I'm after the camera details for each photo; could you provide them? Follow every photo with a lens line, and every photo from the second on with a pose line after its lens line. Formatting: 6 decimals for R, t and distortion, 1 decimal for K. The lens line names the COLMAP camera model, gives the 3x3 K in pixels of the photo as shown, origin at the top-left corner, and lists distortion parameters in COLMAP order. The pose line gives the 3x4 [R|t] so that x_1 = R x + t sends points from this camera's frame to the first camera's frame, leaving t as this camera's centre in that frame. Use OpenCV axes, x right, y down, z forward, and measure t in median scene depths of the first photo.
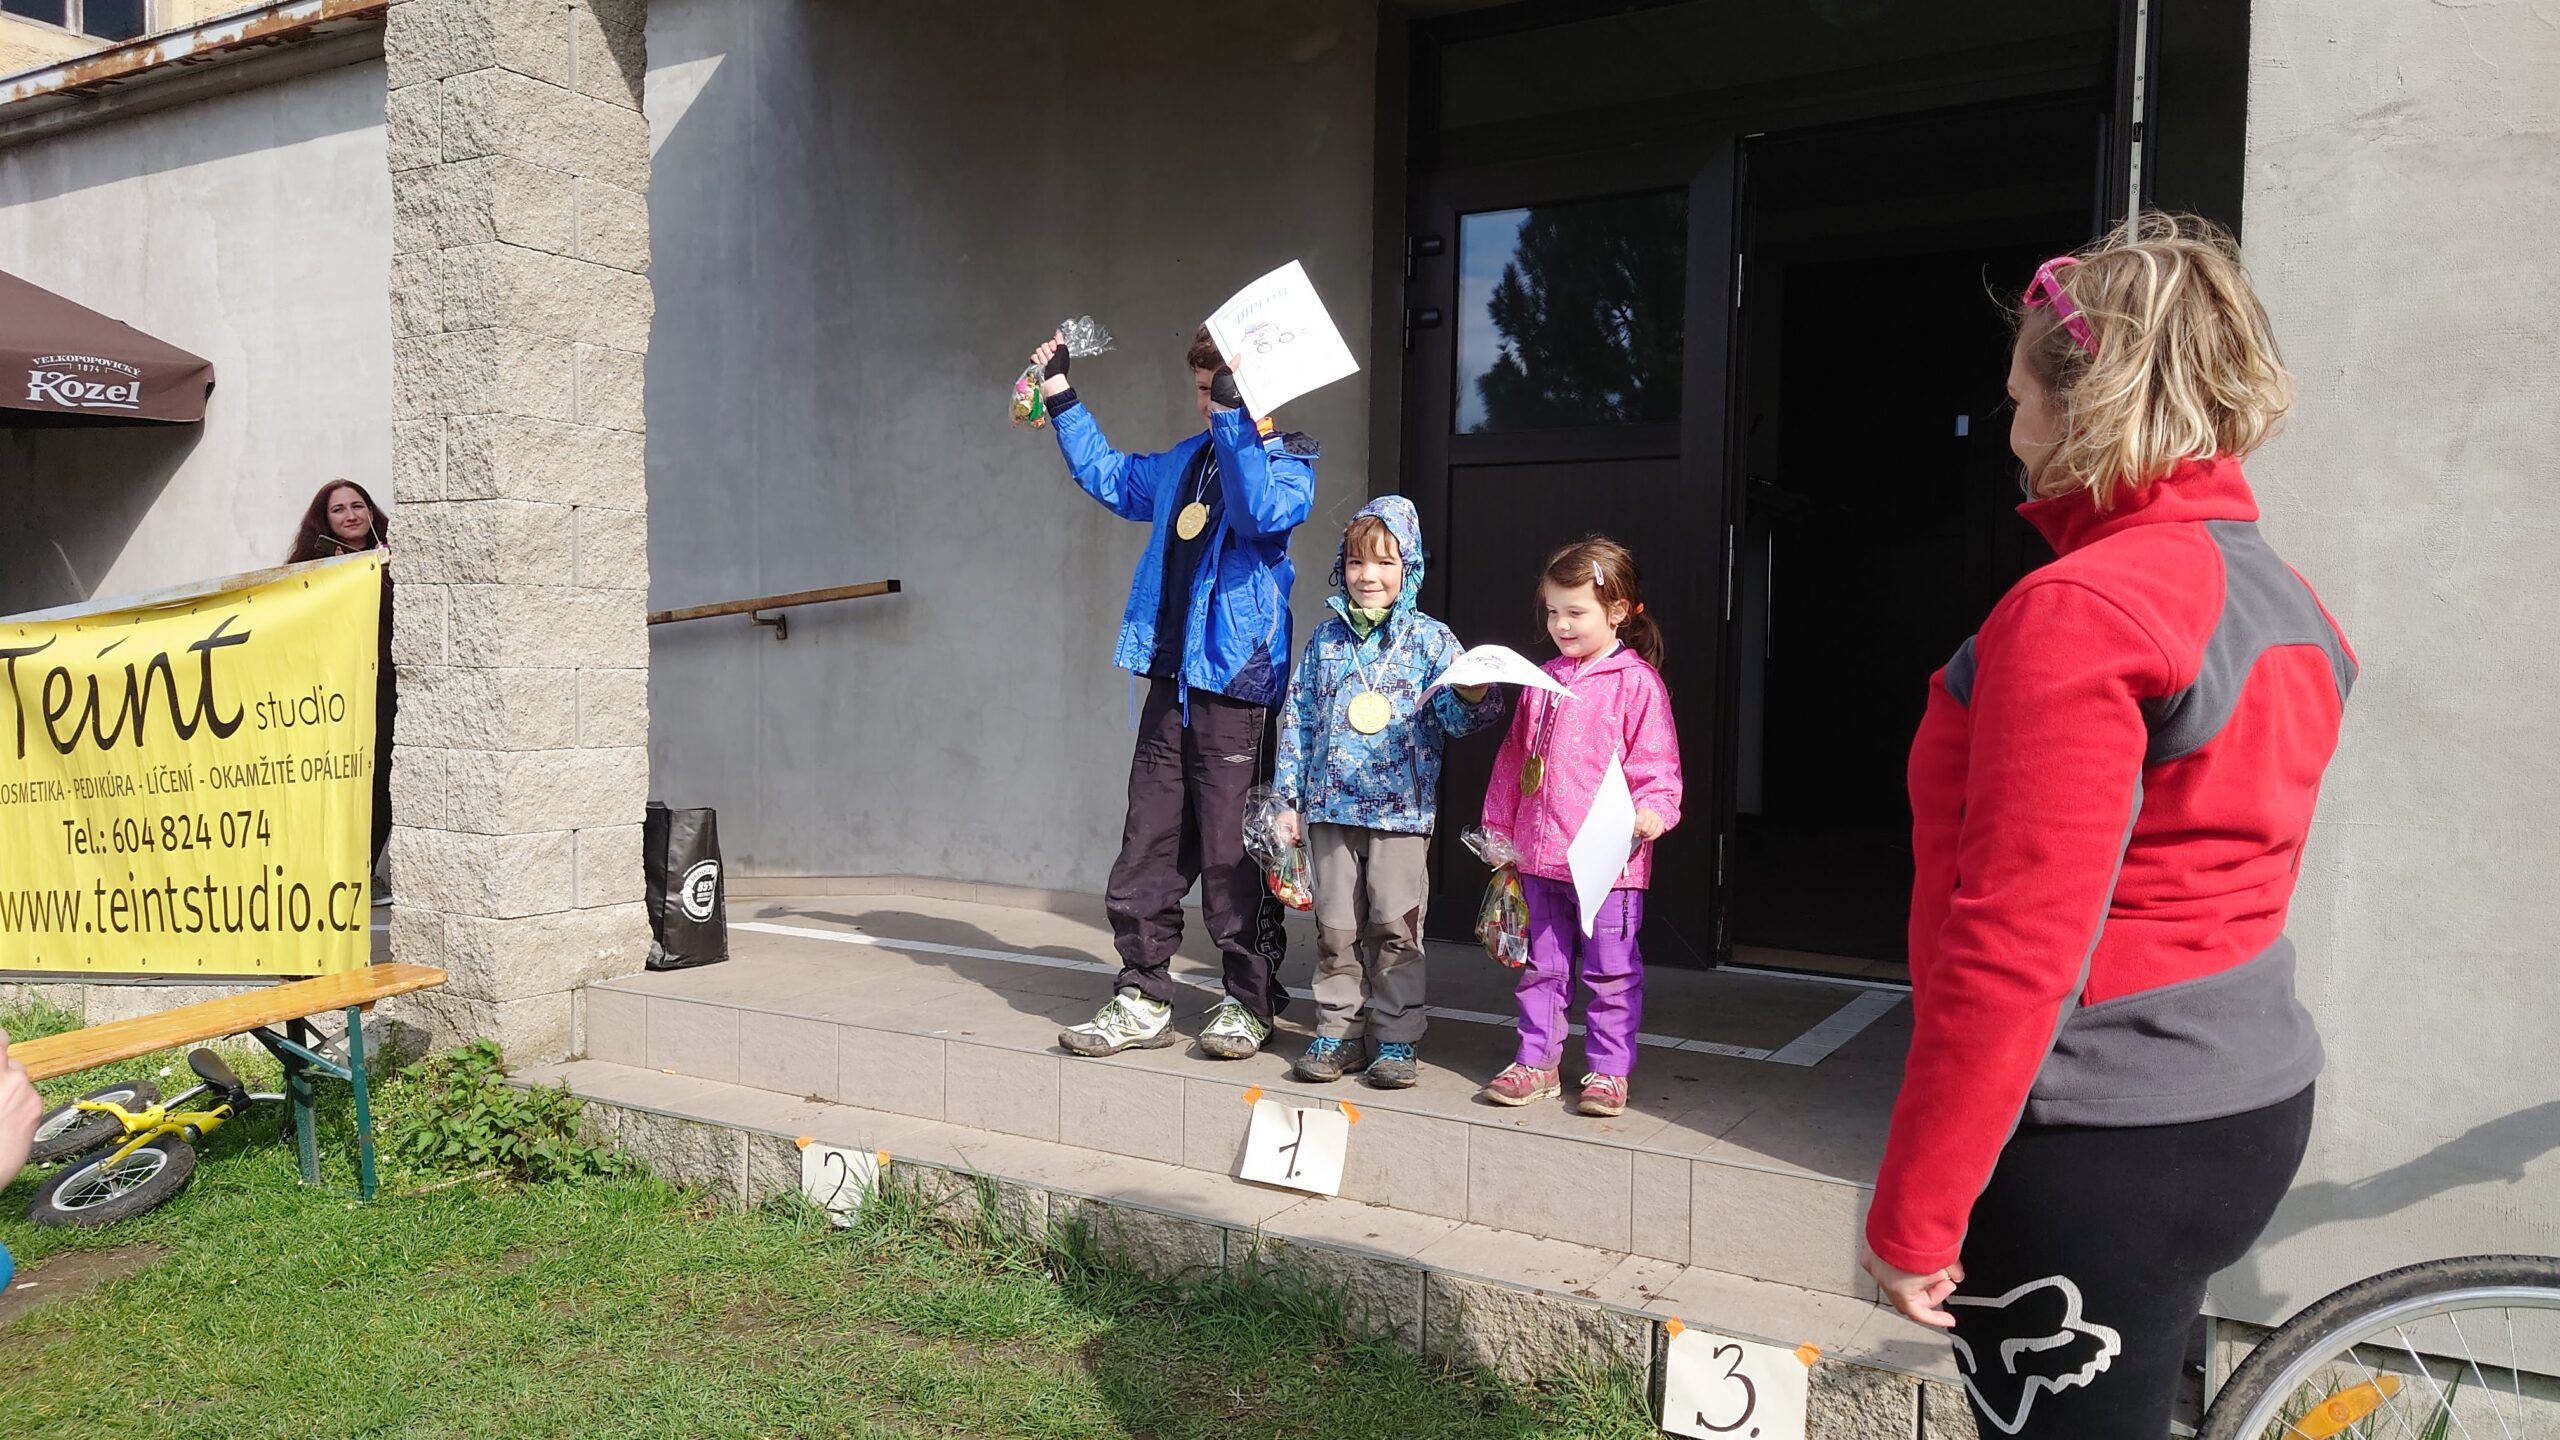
lens RADIAL K [[1800.6, 0, 1292.0], [0, 1800.6, 716.2], [0, 0, 1]] dist [0.063410, -0.081625]
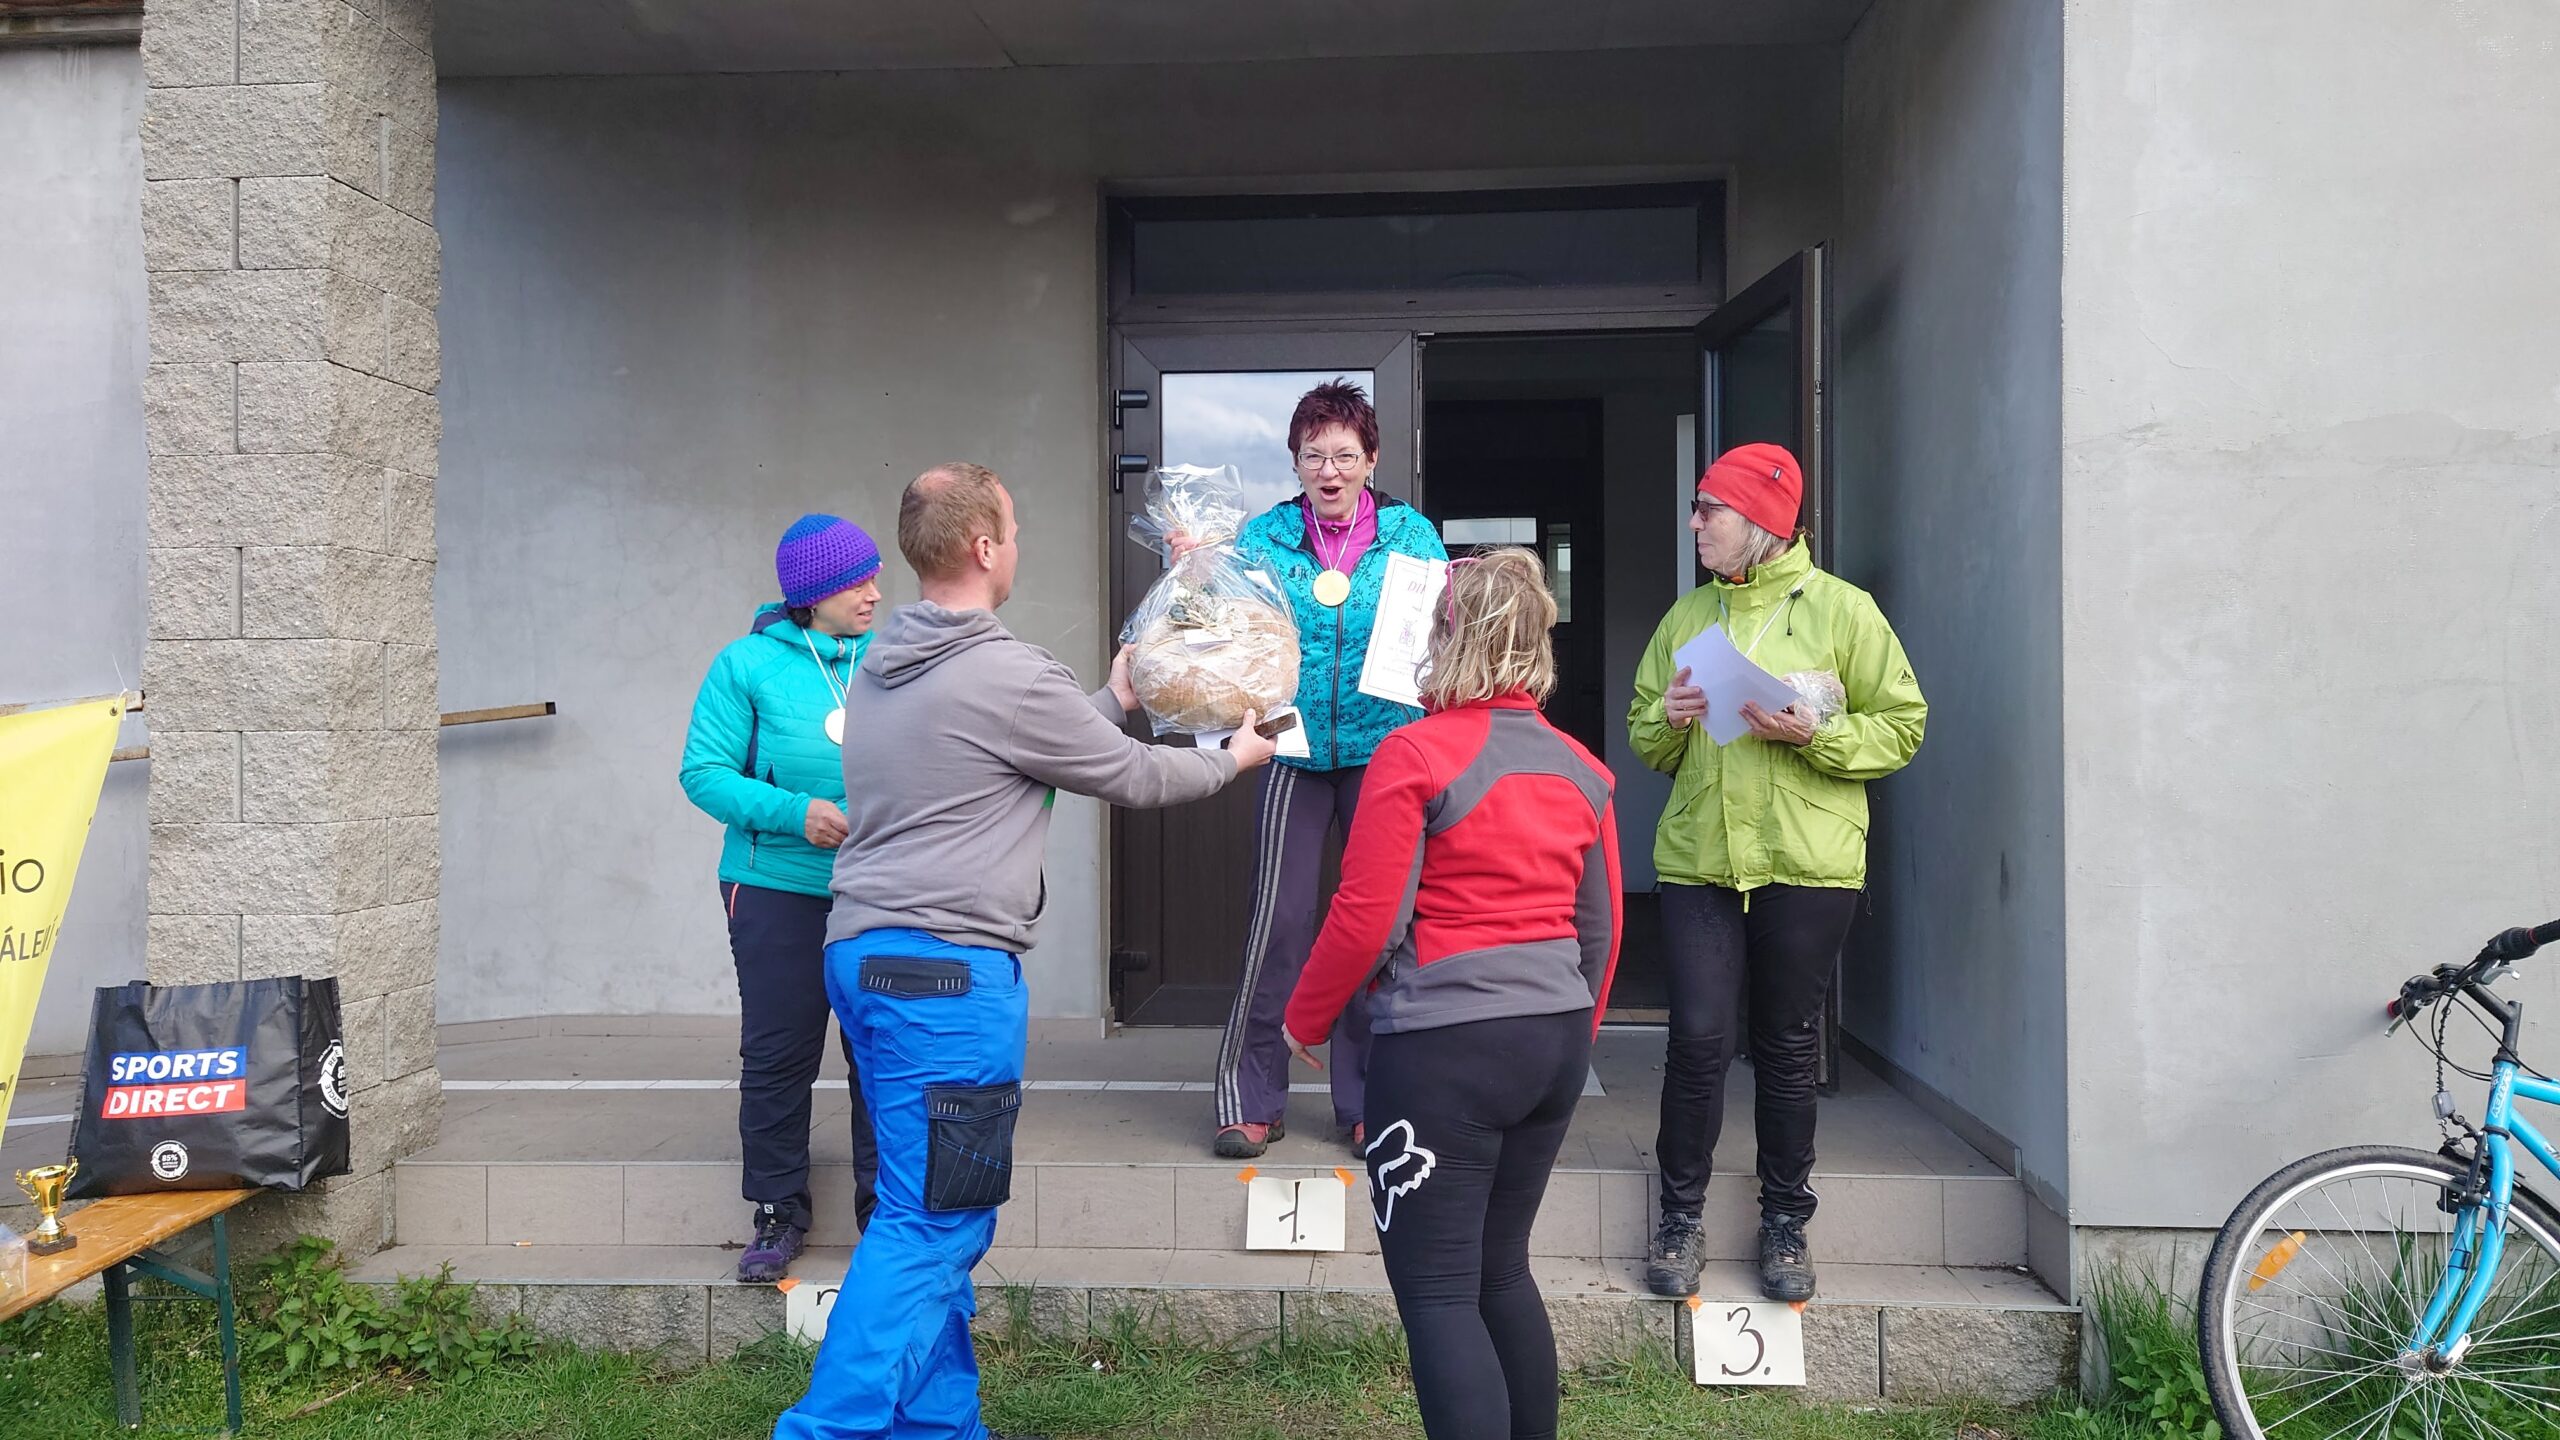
lens RADIAL K [[1800.6, 0, 1300.7], [0, 1800.6, 709.1], [0, 0, 1]] dist [0.063410, -0.081625]
pose [[0.897344, -0.017728, 0.440975, -0.445813], [0.036420, 0.998759, -0.033958, -0.038904], [-0.439826, 0.046532, 0.896877, -0.042329]]
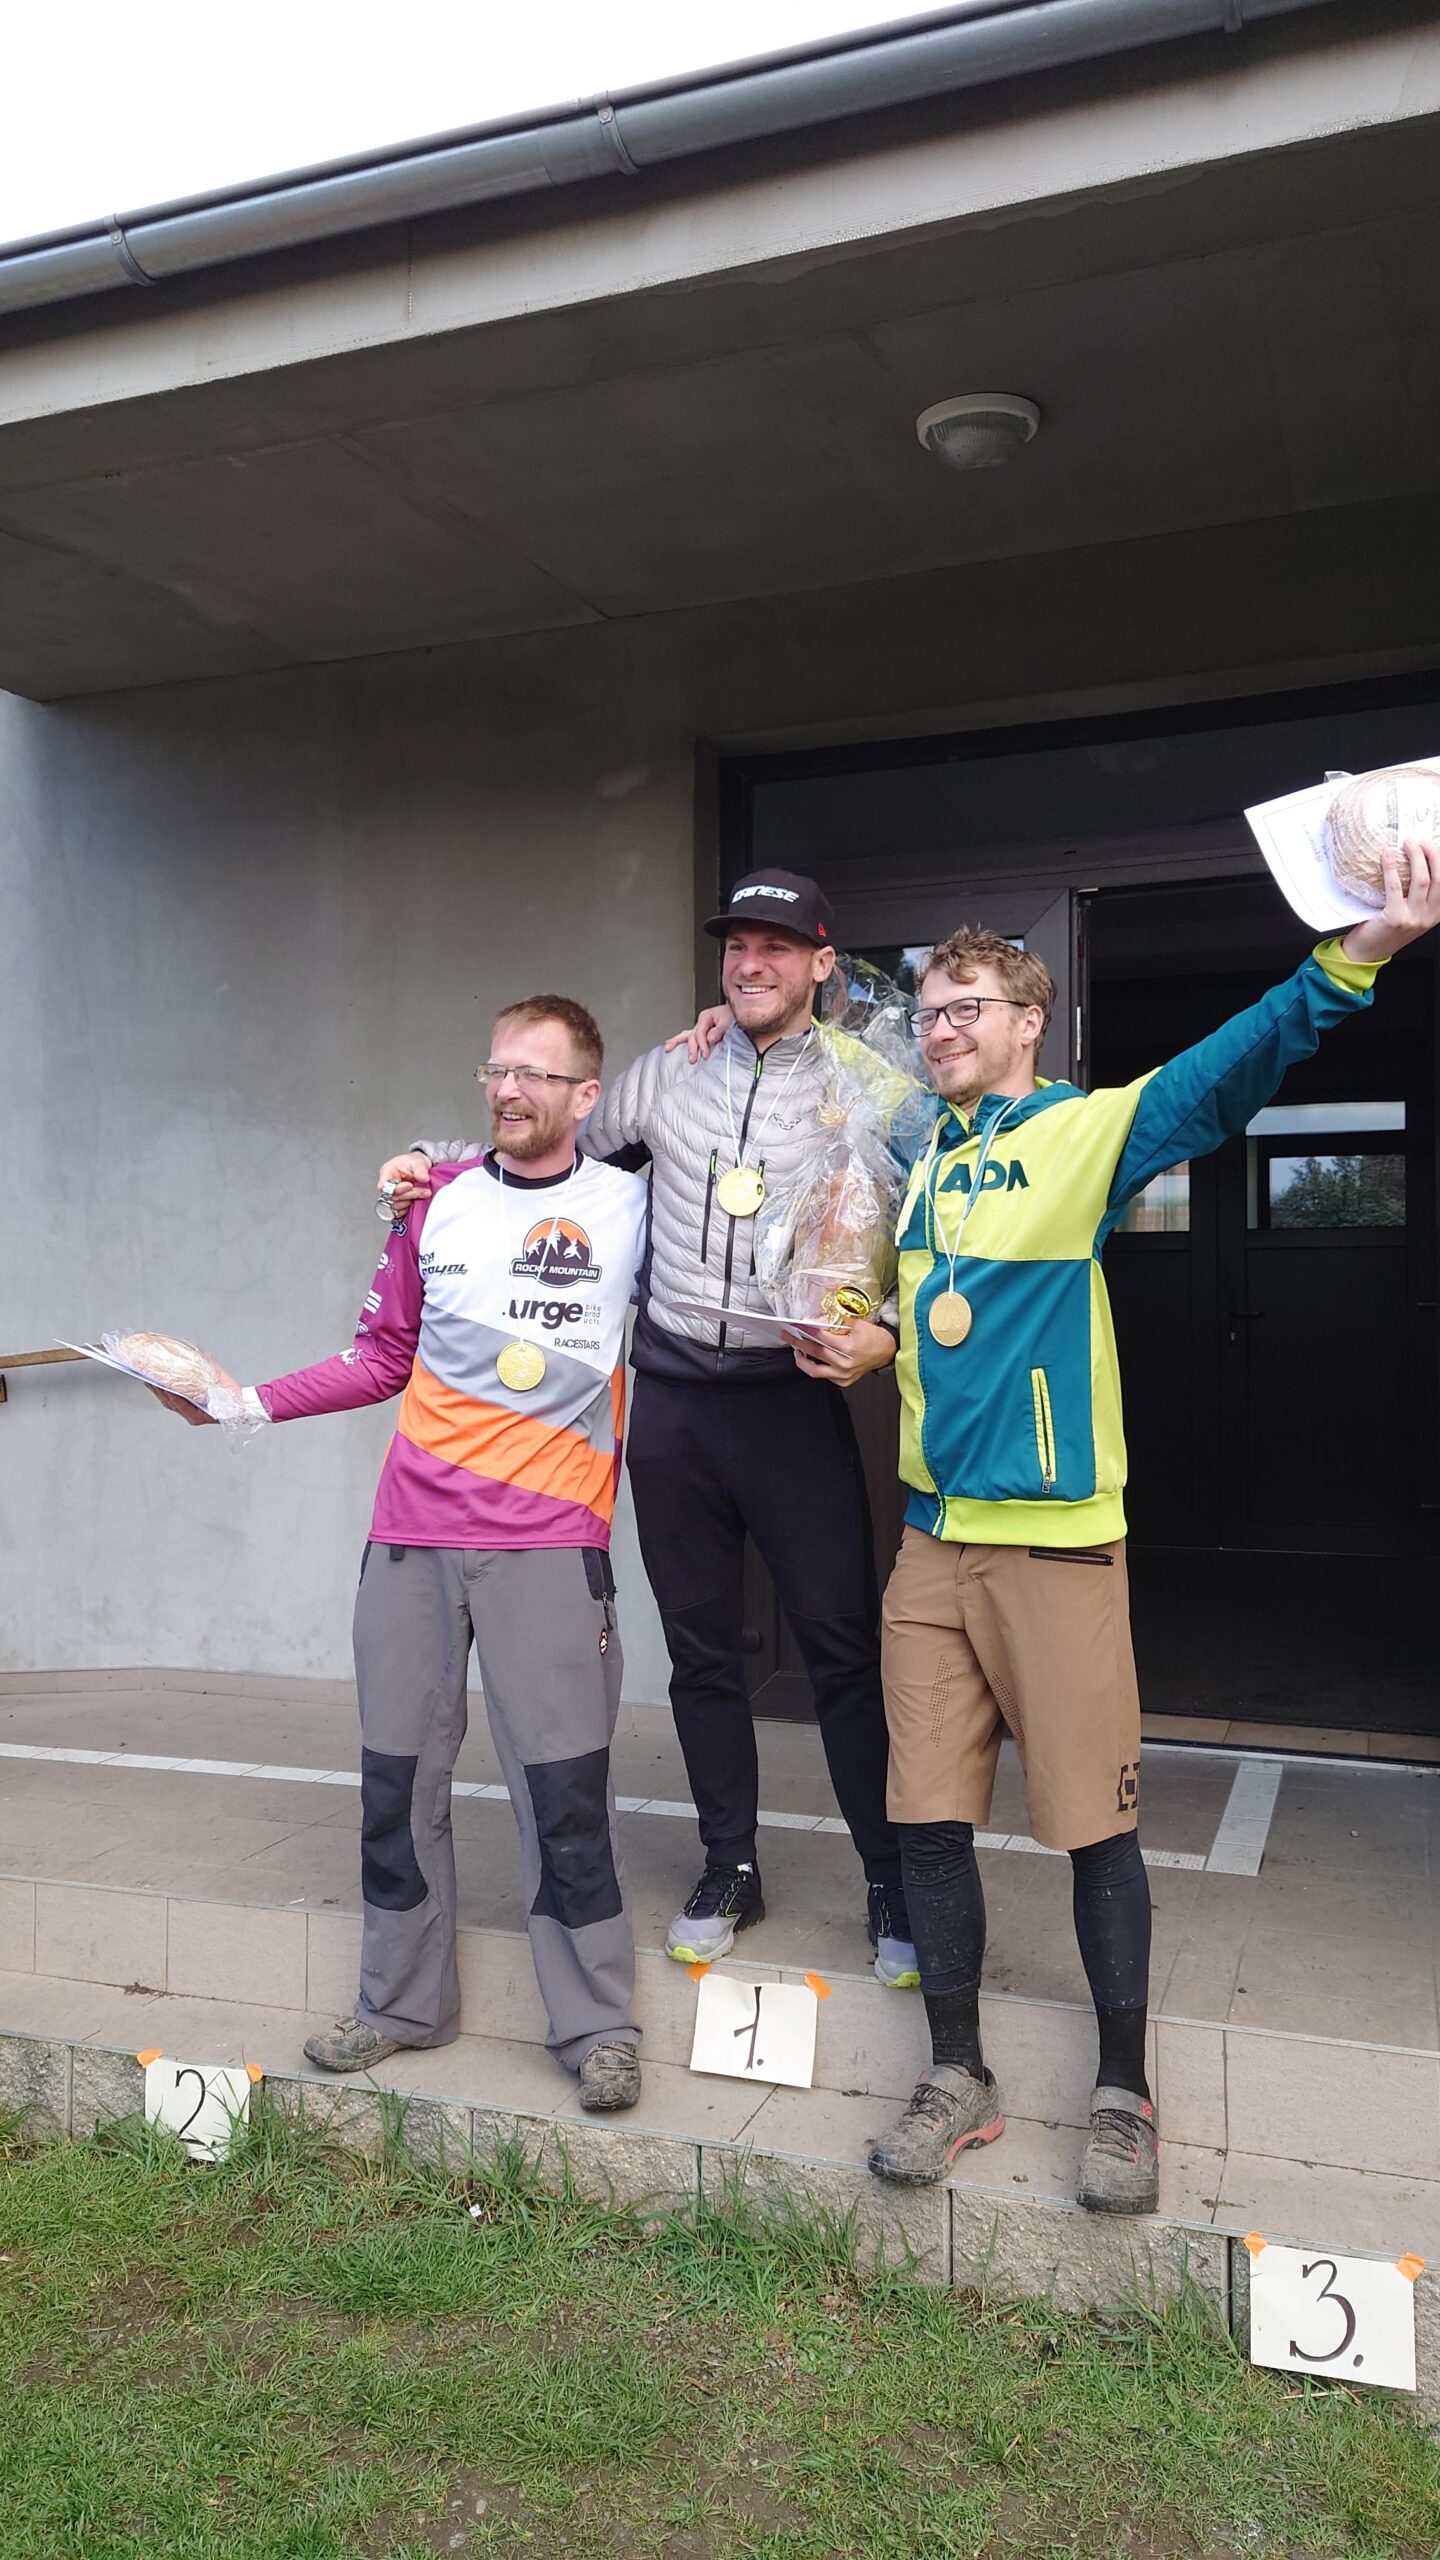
lens RADIAL K [[1800.6, 0, 725.7], [0, 1800.6, 1271.9], [0, 0, 1]] dist [0.063410, -0.081625]
pose [[0.984459, -0.016534, 0.174837, -0.144526], [0.027727, 0.997705, -0.061777, -0.069306], [-0.173415, 0.065664, 0.982657, 0.094510]]
